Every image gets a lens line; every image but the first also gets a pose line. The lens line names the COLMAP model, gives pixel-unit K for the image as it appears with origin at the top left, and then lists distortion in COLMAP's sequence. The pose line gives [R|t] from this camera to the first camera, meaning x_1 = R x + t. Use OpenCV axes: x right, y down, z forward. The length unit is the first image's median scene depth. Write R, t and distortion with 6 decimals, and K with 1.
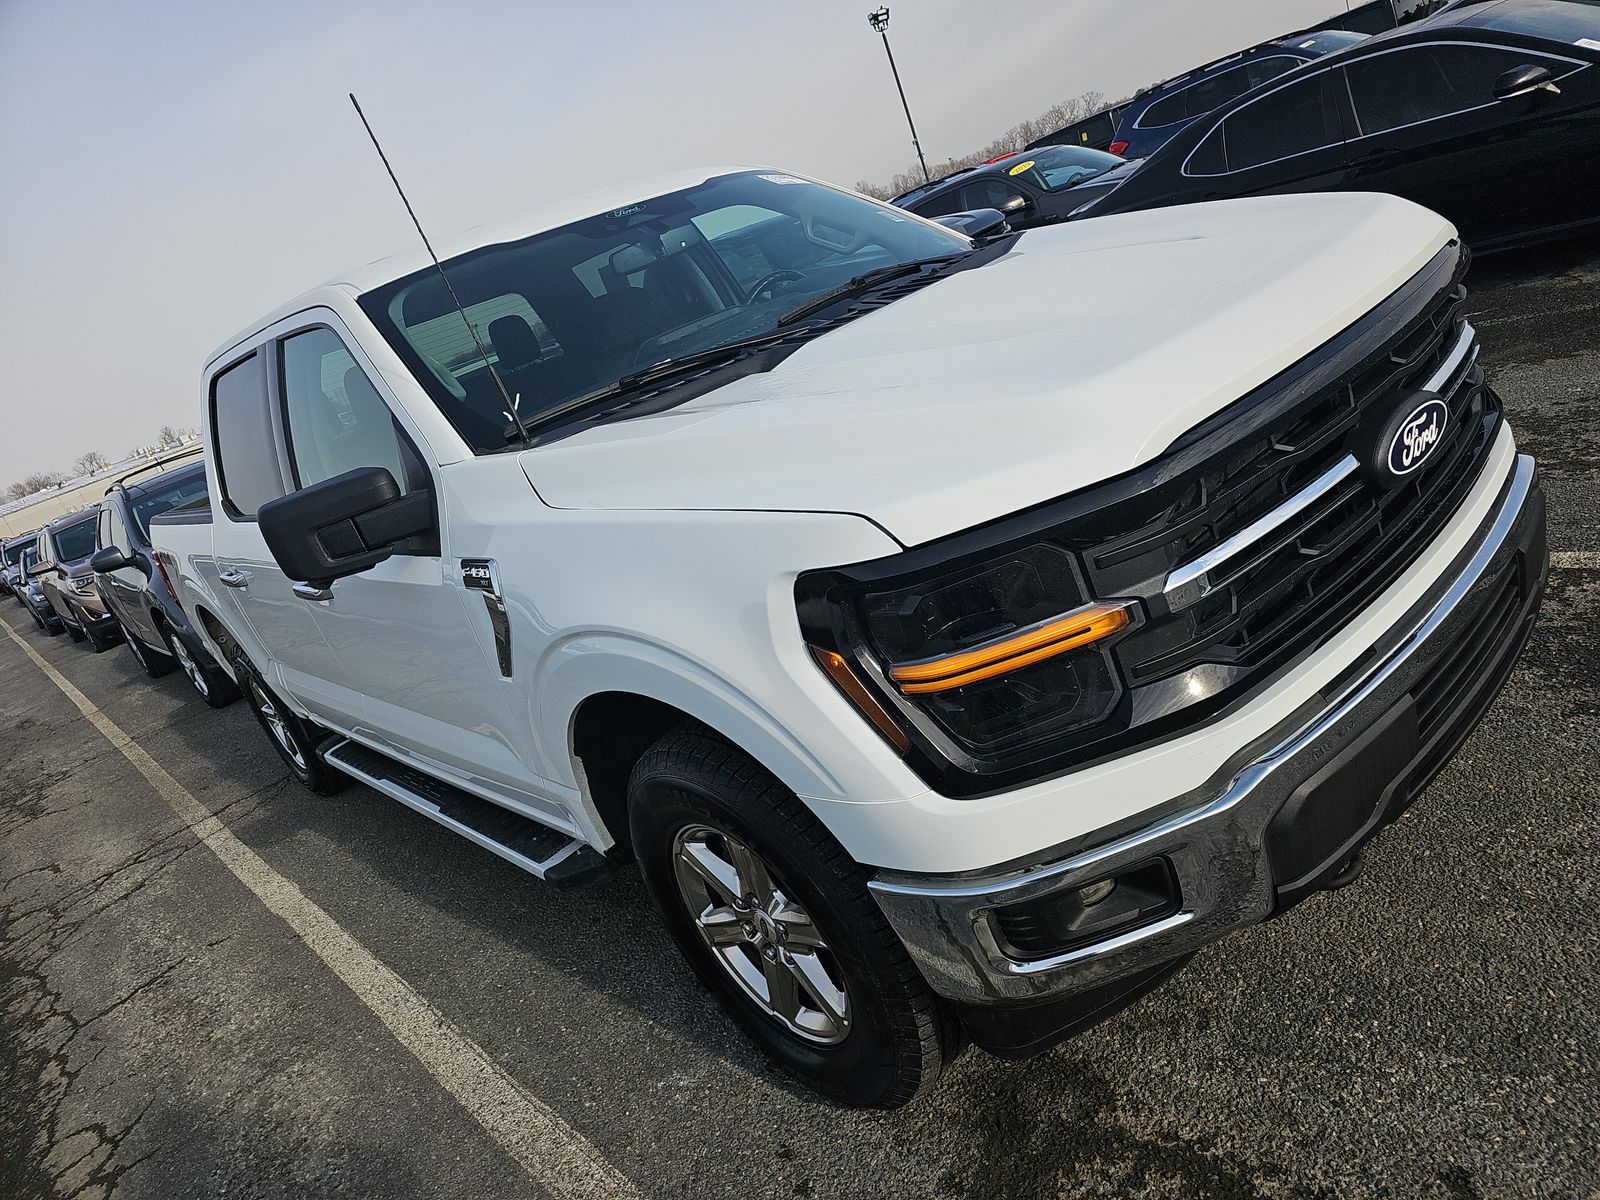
lens RADIAL K [[1046.9, 0, 800.0], [0, 1046.9, 600.0], [0, 0, 1]] dist [0.039521, -0.036644]
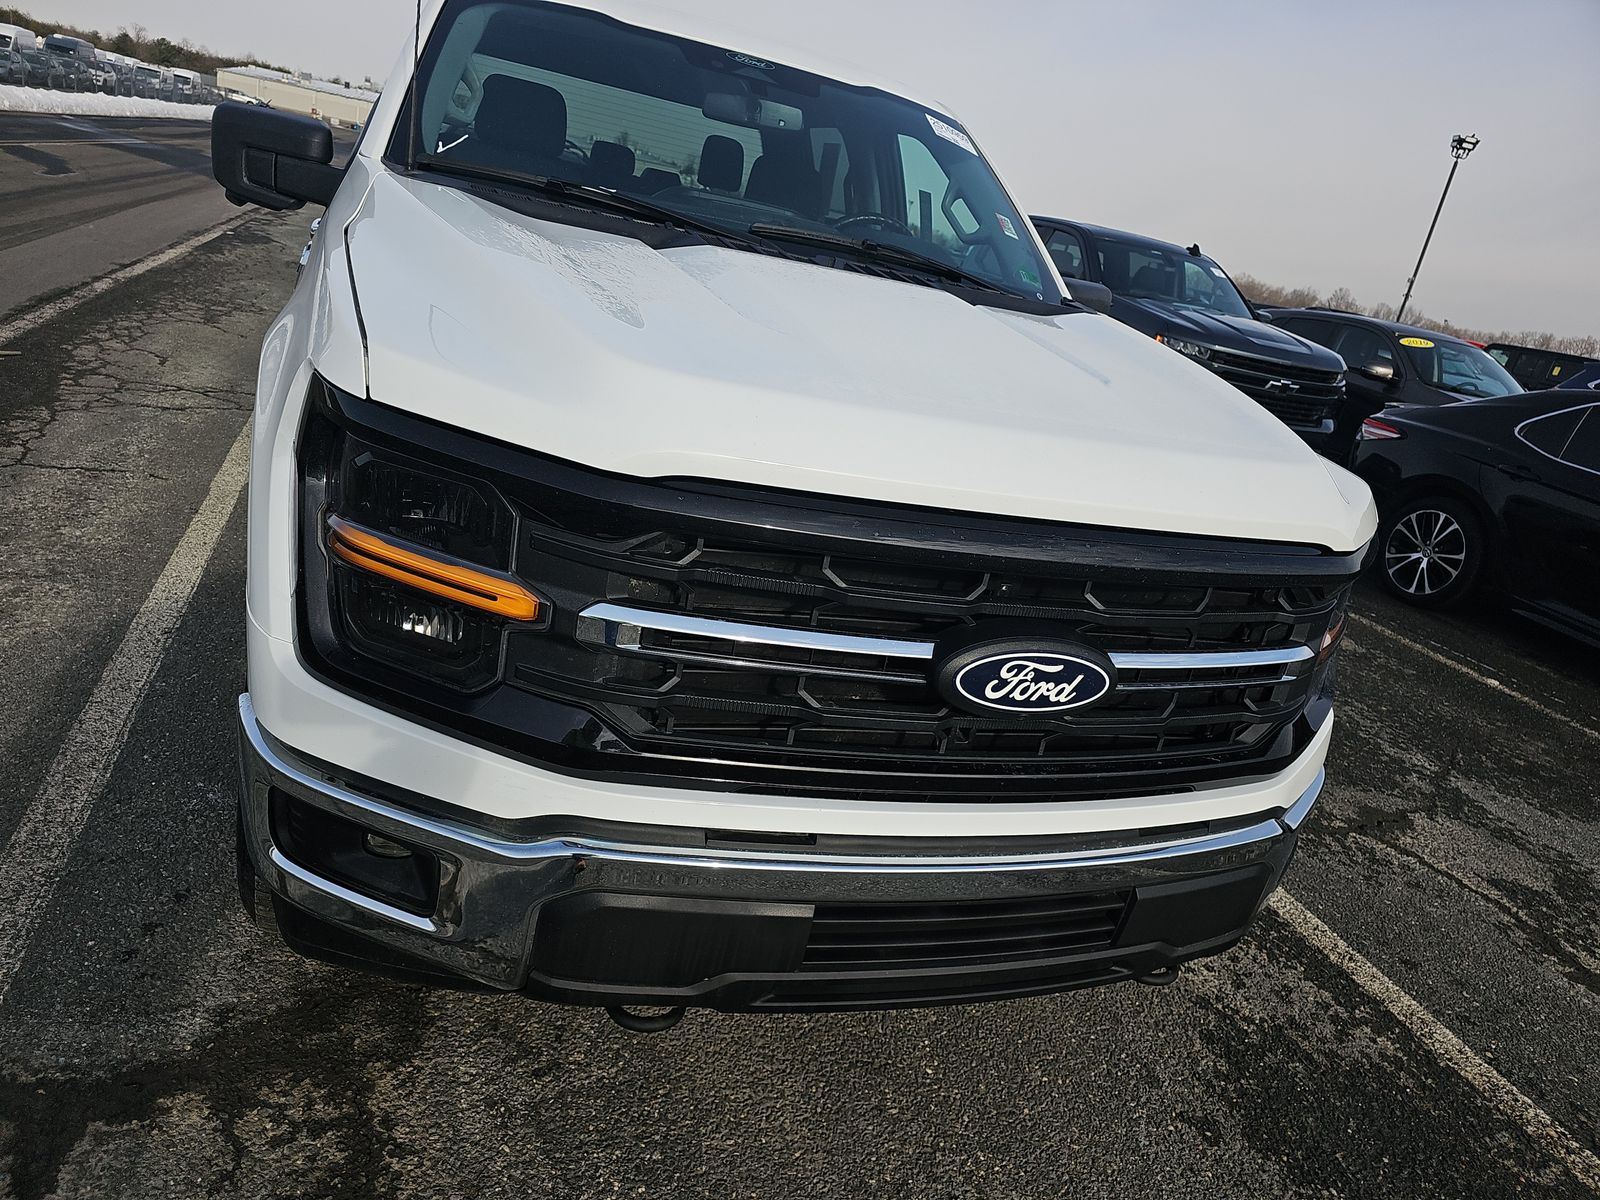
lens RADIAL K [[1046.9, 0, 800.0], [0, 1046.9, 600.0], [0, 0, 1]] dist [0.039521, -0.036644]
pose [[0.784415, 0.594119, -0.178092, 0.480018], [-0.583997, 0.804192, 0.110560, -0.166148], [0.208906, 0.017280, 0.977783, 0.137559]]
